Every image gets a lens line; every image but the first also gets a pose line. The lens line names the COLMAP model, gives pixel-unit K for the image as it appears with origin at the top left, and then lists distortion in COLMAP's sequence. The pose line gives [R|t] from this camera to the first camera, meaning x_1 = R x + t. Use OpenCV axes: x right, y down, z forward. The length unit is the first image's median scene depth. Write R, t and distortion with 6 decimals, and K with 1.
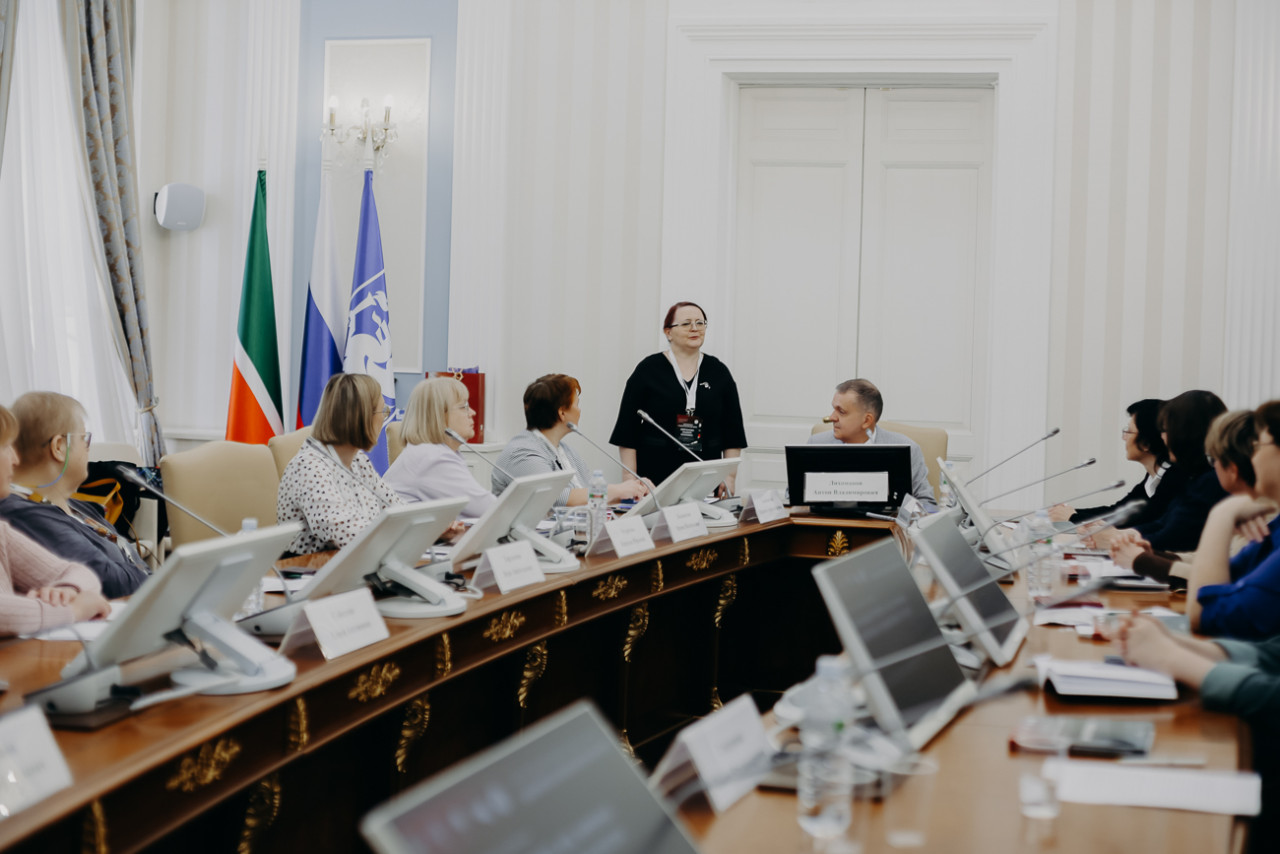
lens RADIAL K [[1917.6, 0, 640.0], [0, 1917.6, 427.0], [0, 0, 1]] dist [-0.175780, -0.046065]
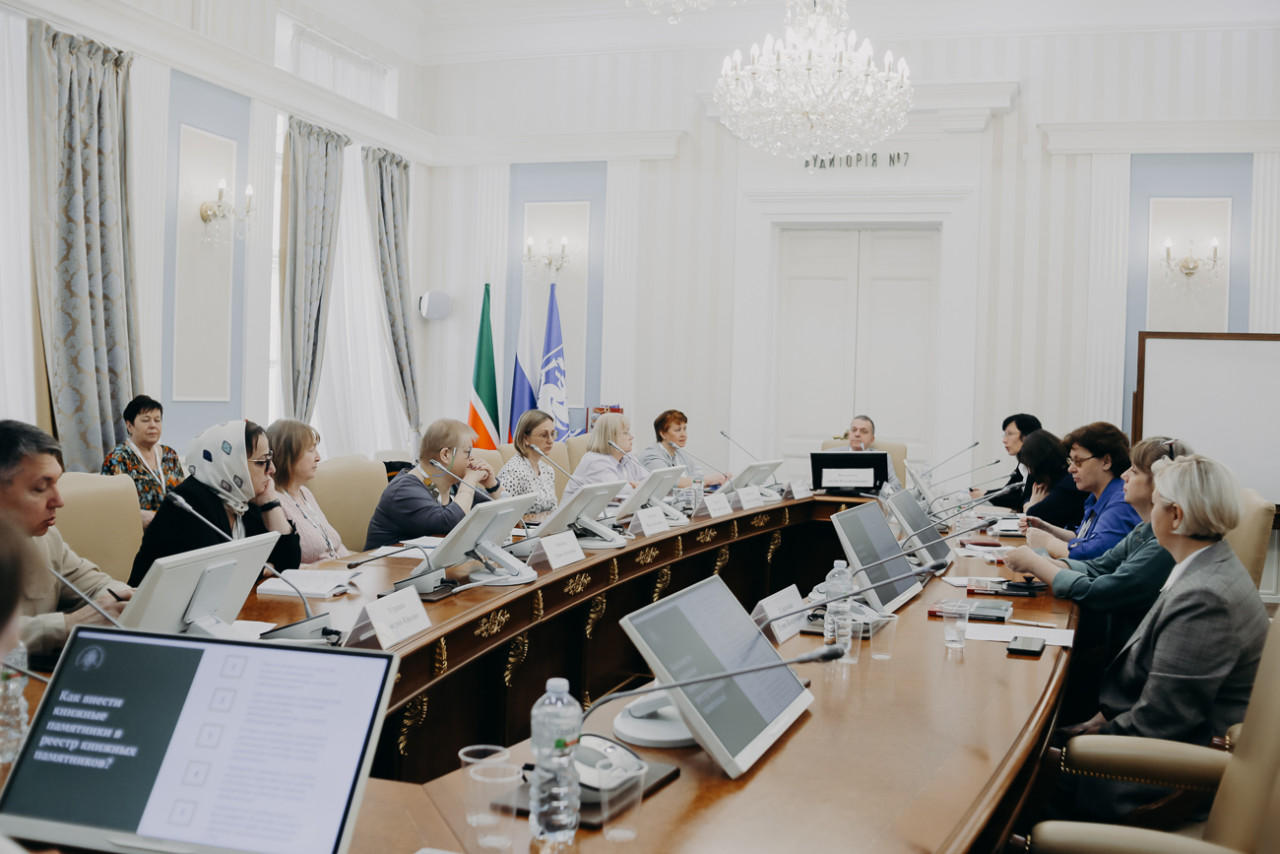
lens RADIAL K [[1255.4, 0, 640.0], [0, 1255.4, 427.0], [0, 0, 1]] dist [-0.148590, 0.078073]
pose [[0.998384, 0.001271, -0.056816, -0.011183], [-0.002047, 0.999905, -0.013600, 0.003632], [0.056794, 0.013694, 0.998292, -0.096673]]
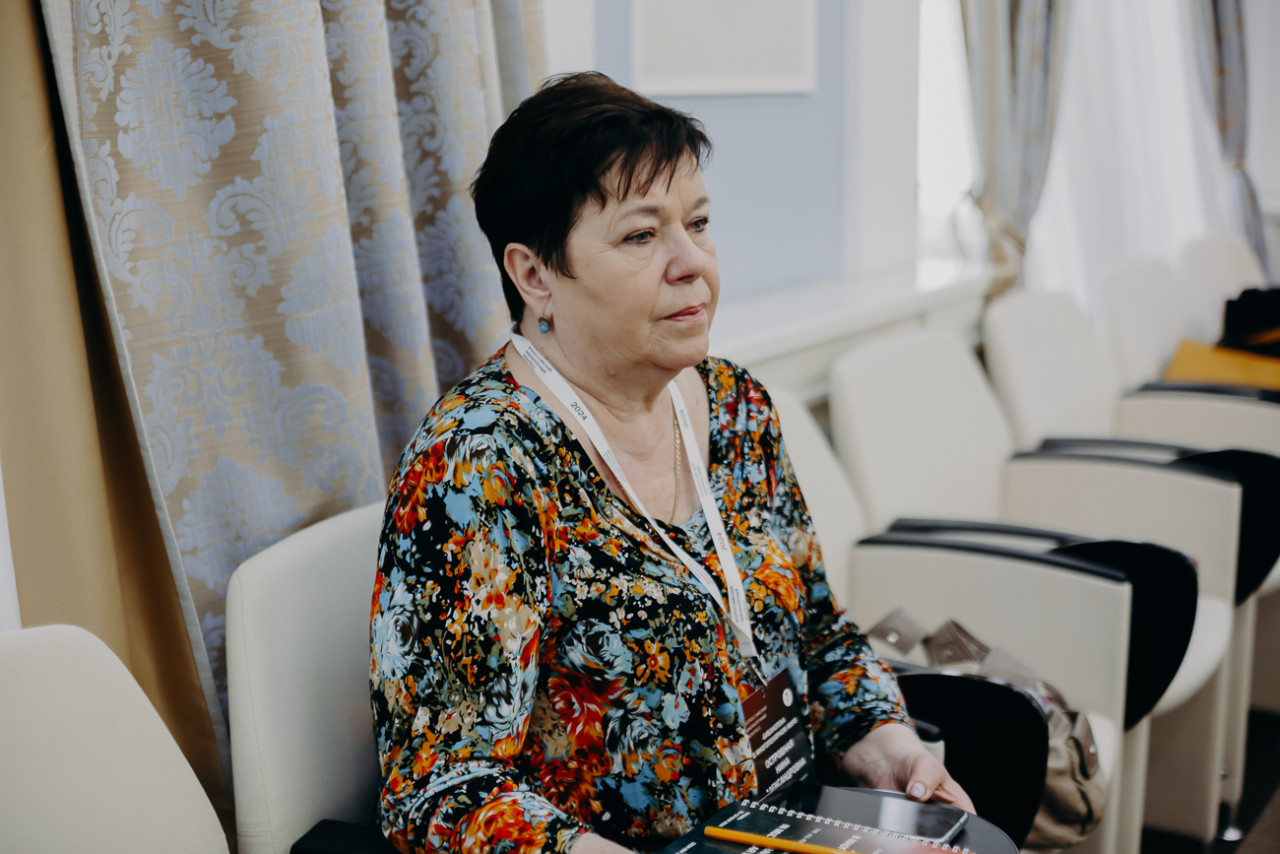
lens RADIAL K [[1966.4, 0, 640.0], [0, 1966.4, 427.0], [0, 0, 1]] dist [-0.100479, -0.039117]
pose [[0.955539, 0.030164, -0.293319, -0.433897], [0.013483, 0.989244, 0.145655, -0.030217], [0.294558, -0.143134, 0.944854, 0.710190]]
